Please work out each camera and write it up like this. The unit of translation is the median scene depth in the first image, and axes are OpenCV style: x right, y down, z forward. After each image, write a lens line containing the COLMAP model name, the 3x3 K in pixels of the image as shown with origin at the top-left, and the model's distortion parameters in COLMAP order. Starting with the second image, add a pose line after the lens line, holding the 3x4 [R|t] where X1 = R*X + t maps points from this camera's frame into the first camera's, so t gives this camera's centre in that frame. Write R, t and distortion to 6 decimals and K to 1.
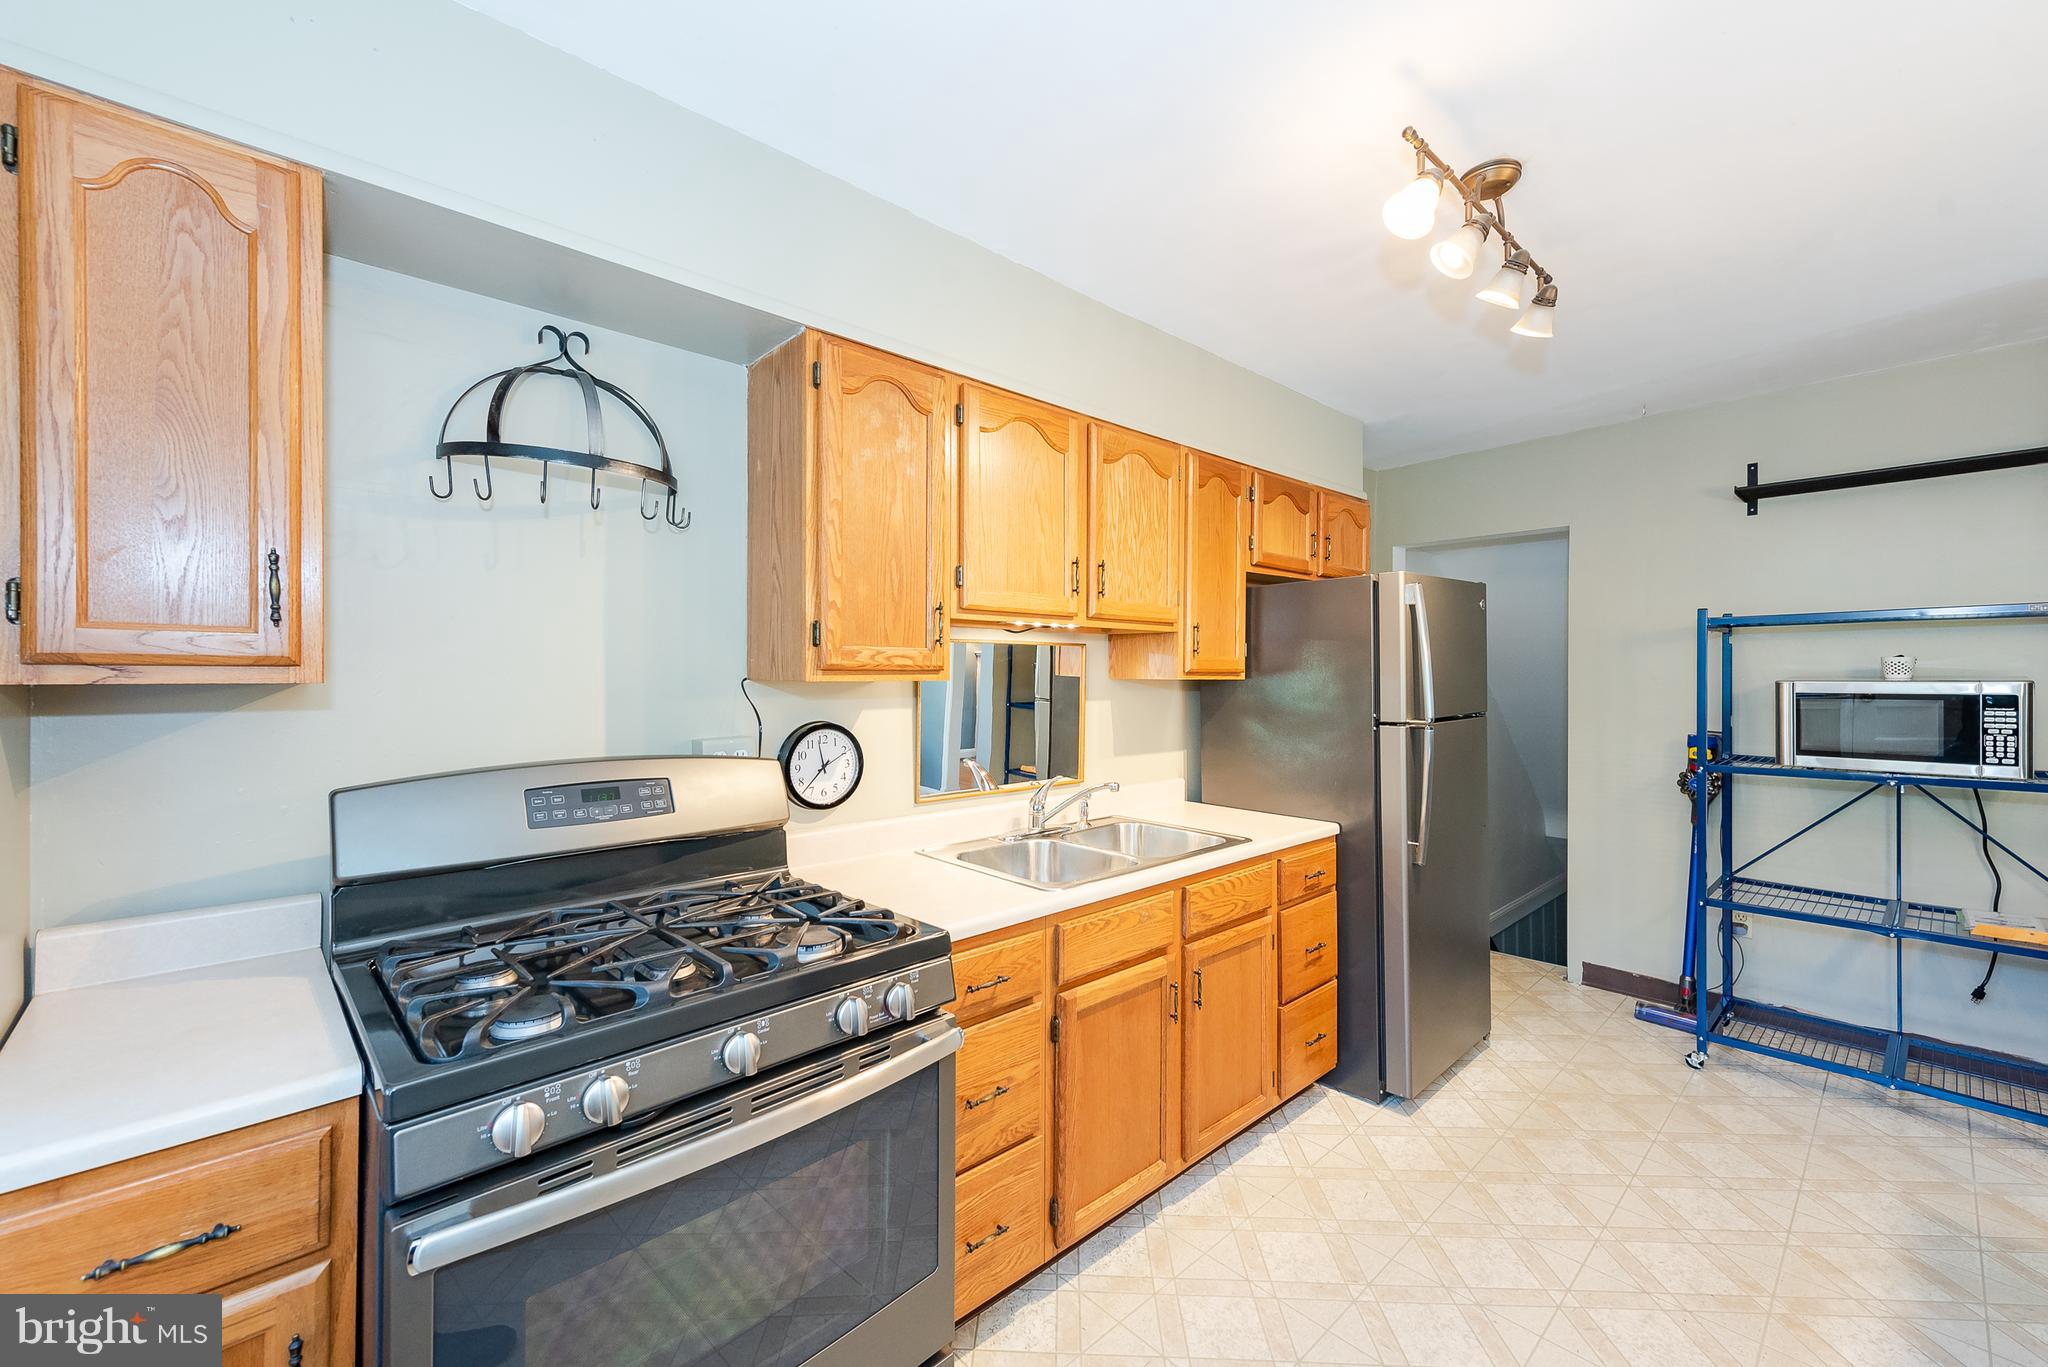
lens RADIAL K [[815.8, 0, 1029.6], [0, 815.8, 677.5], [0, 0, 1]] dist [0.002124, -0.000034]
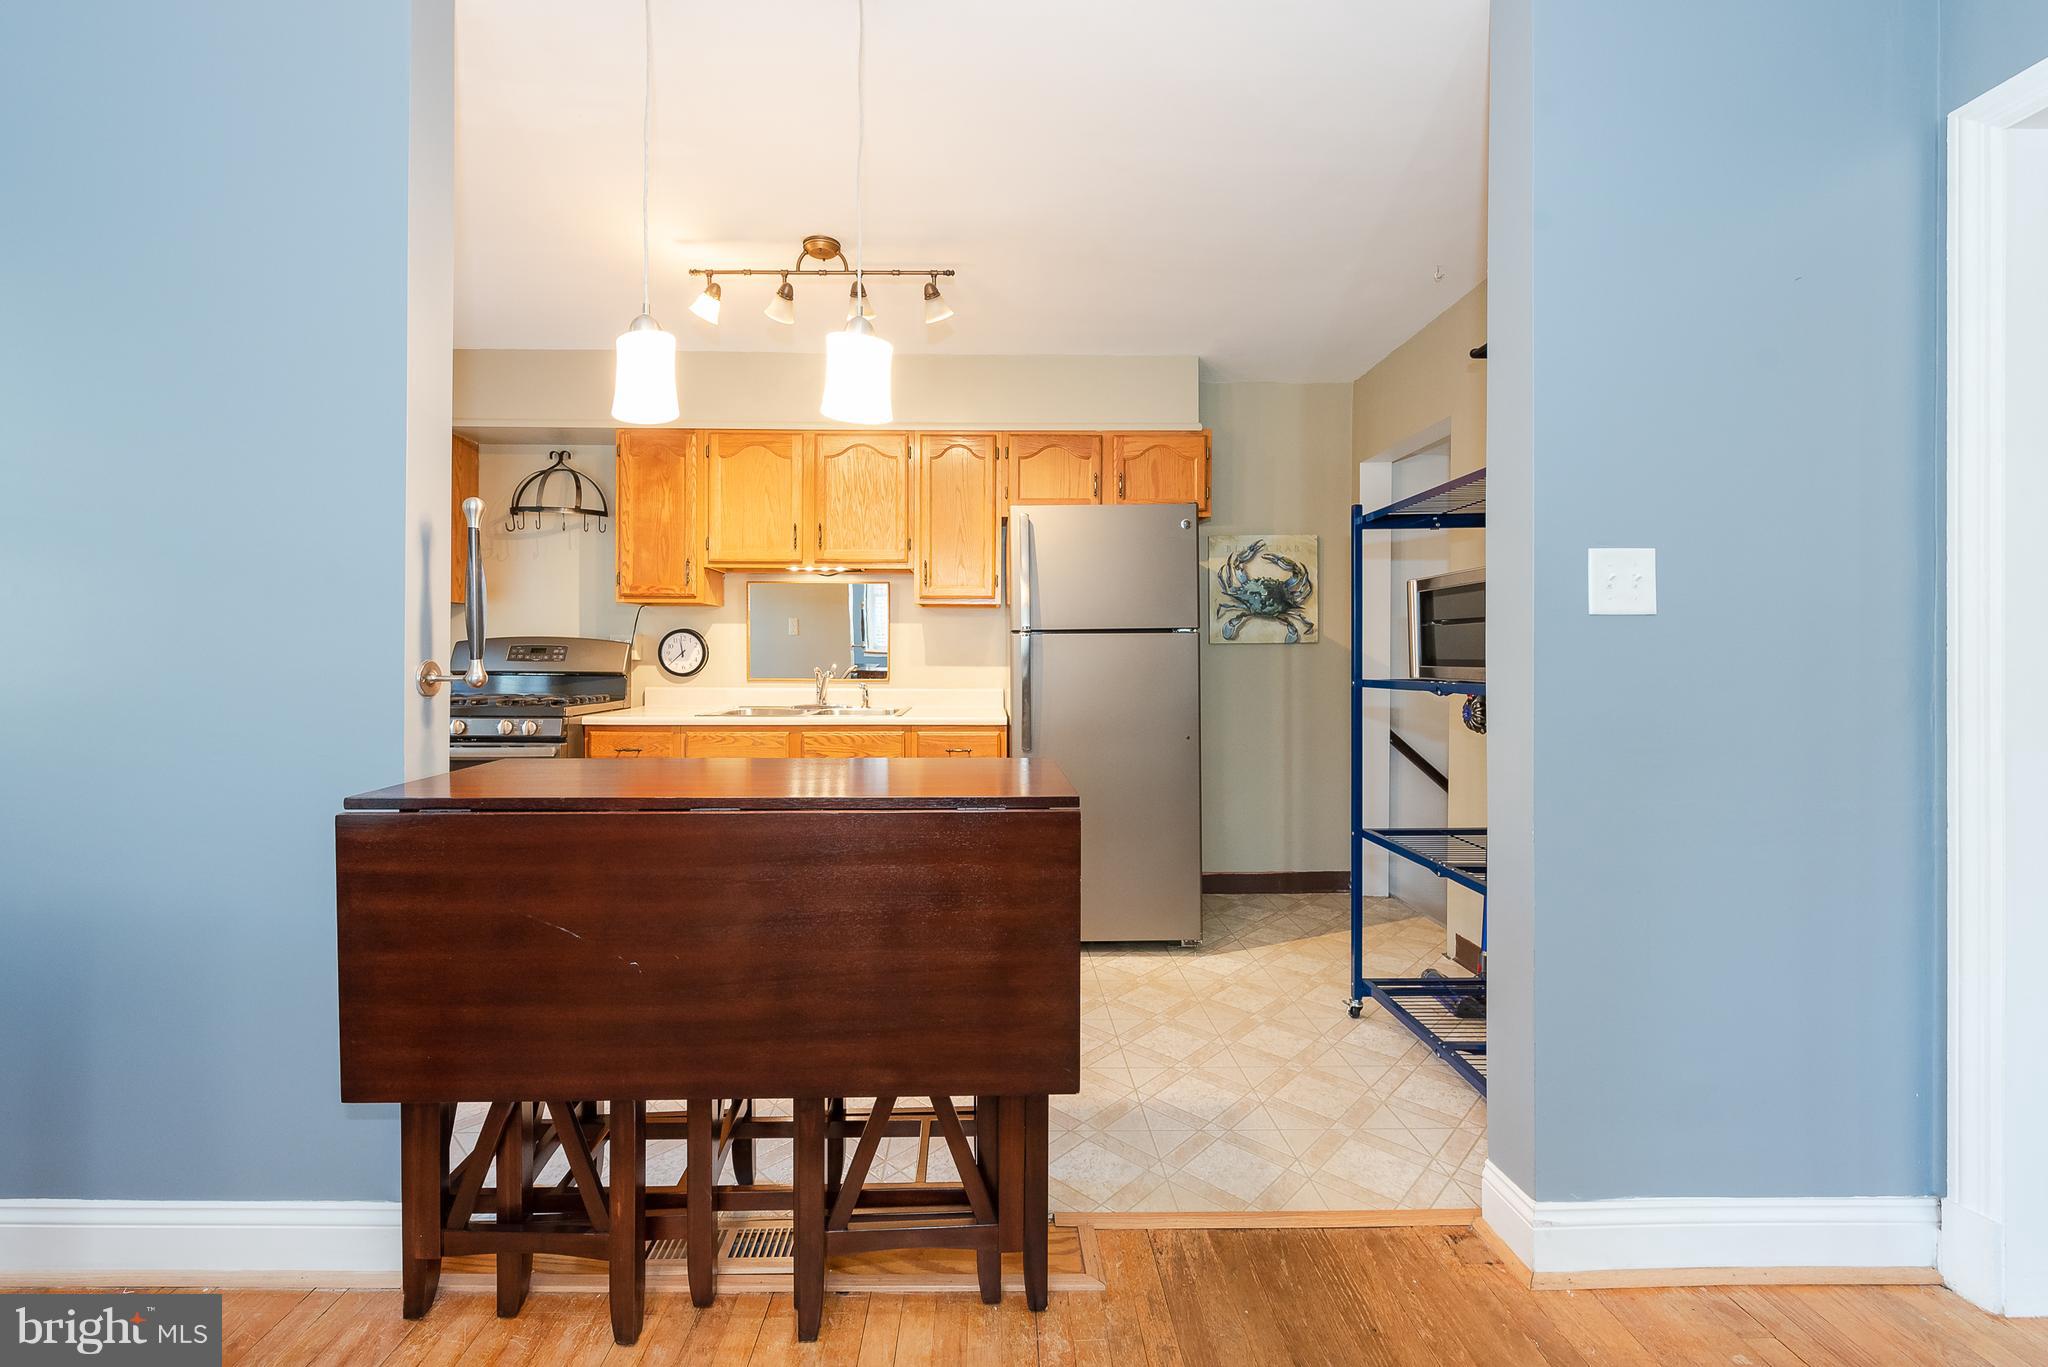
lens RADIAL K [[881.0, 0, 1023.0], [0, 881.0, 663.2], [0, 0, 1]] dist [-0.000718, -0.007225]
pose [[0.736022, 0.005913, -0.676932, 1.649048], [-0.005693, 0.999981, 0.002544, 0.121716], [0.676934, 0.001982, 0.736041, 0.056998]]
